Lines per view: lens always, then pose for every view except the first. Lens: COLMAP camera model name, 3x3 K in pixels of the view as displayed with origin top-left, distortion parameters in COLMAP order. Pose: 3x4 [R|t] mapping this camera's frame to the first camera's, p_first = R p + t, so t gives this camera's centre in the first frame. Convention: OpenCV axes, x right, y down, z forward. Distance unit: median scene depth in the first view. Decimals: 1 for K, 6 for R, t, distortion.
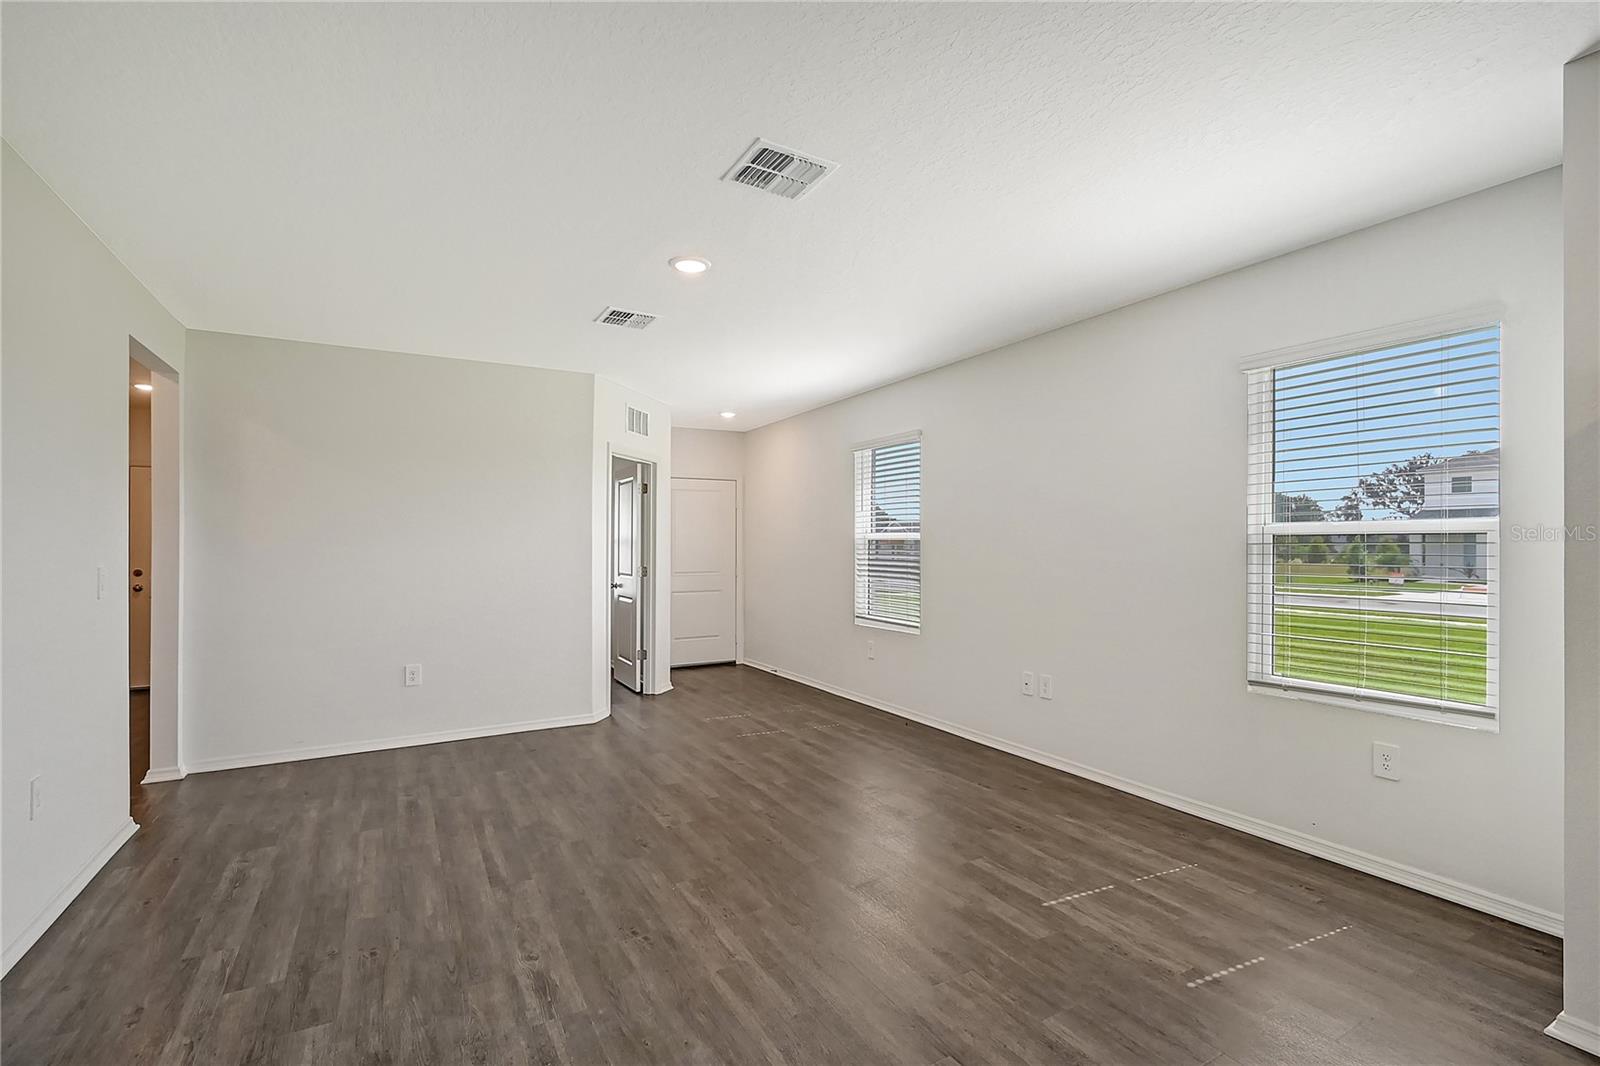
lens RADIAL K [[719.0, 0, 800.0], [0, 719.0, 533.0], [0, 0, 1]] dist [-0.001295, -0.000200]
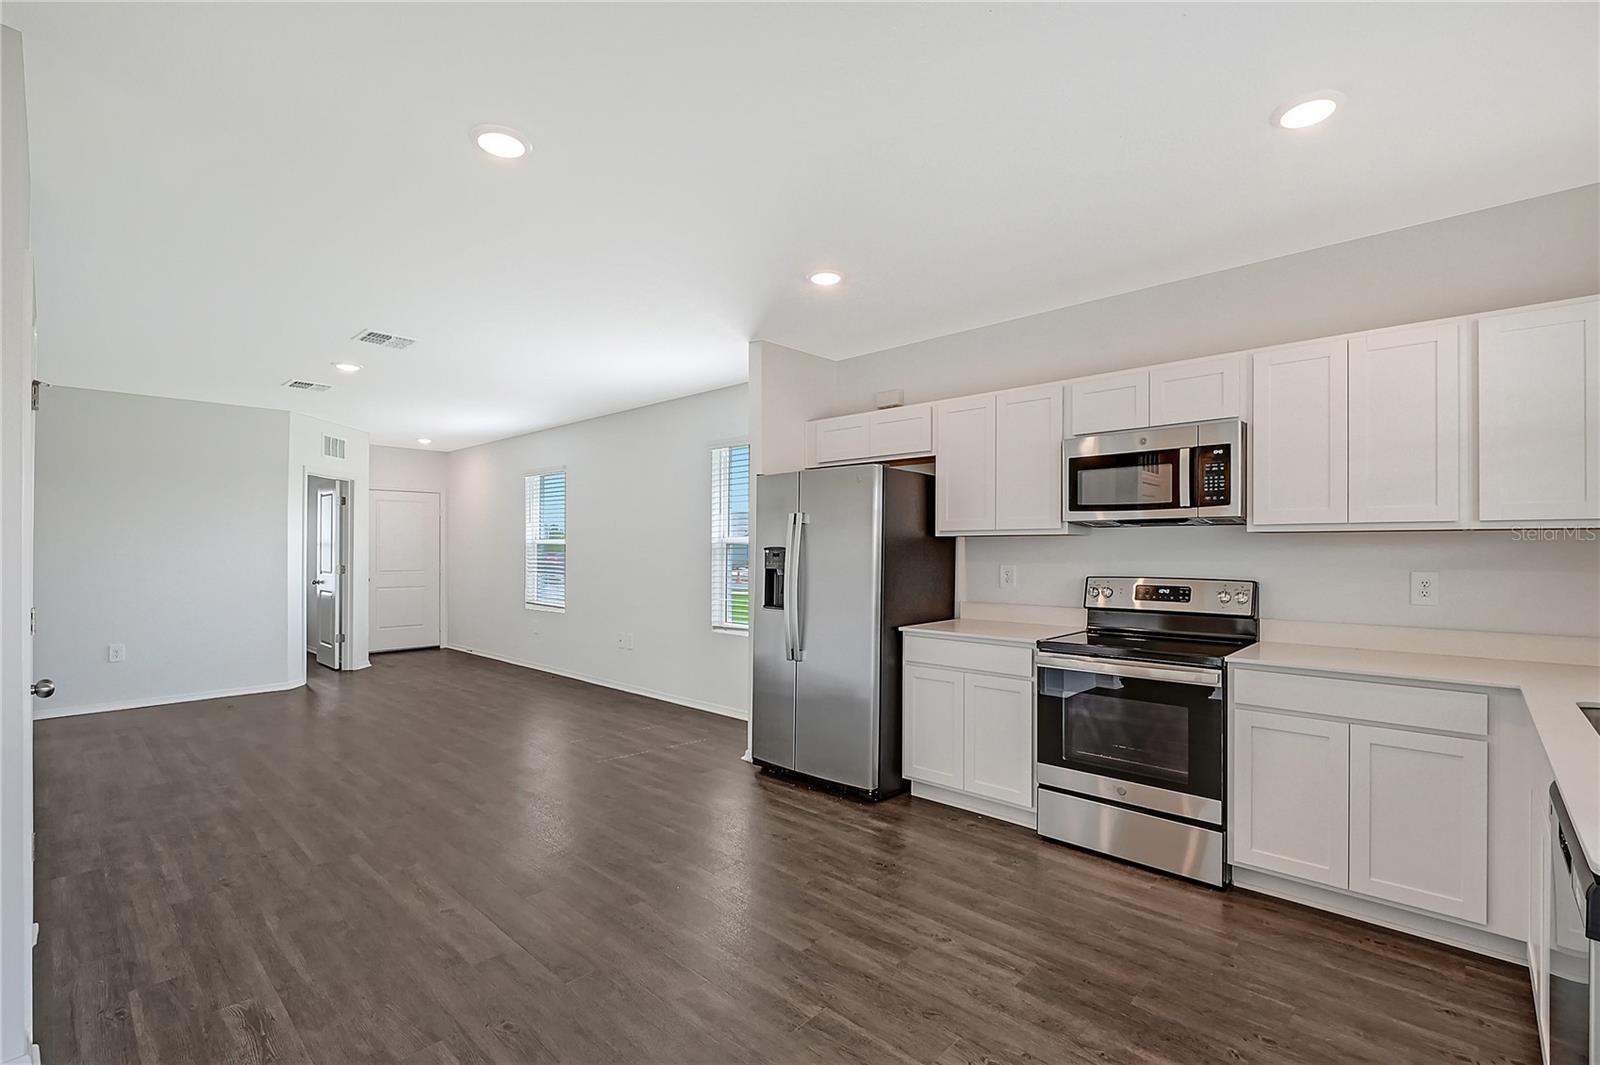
lens RADIAL K [[706.9, 0, 810.8], [0, 706.9, 545.4], [0, 0, 1]] dist [0.001931, -0.014353]
pose [[0.949155, 0.004806, 0.314773, 0.186514], [-0.009116, 0.999884, 0.012220, -0.010043], [-0.314678, -0.014468, 0.949088, -0.443021]]
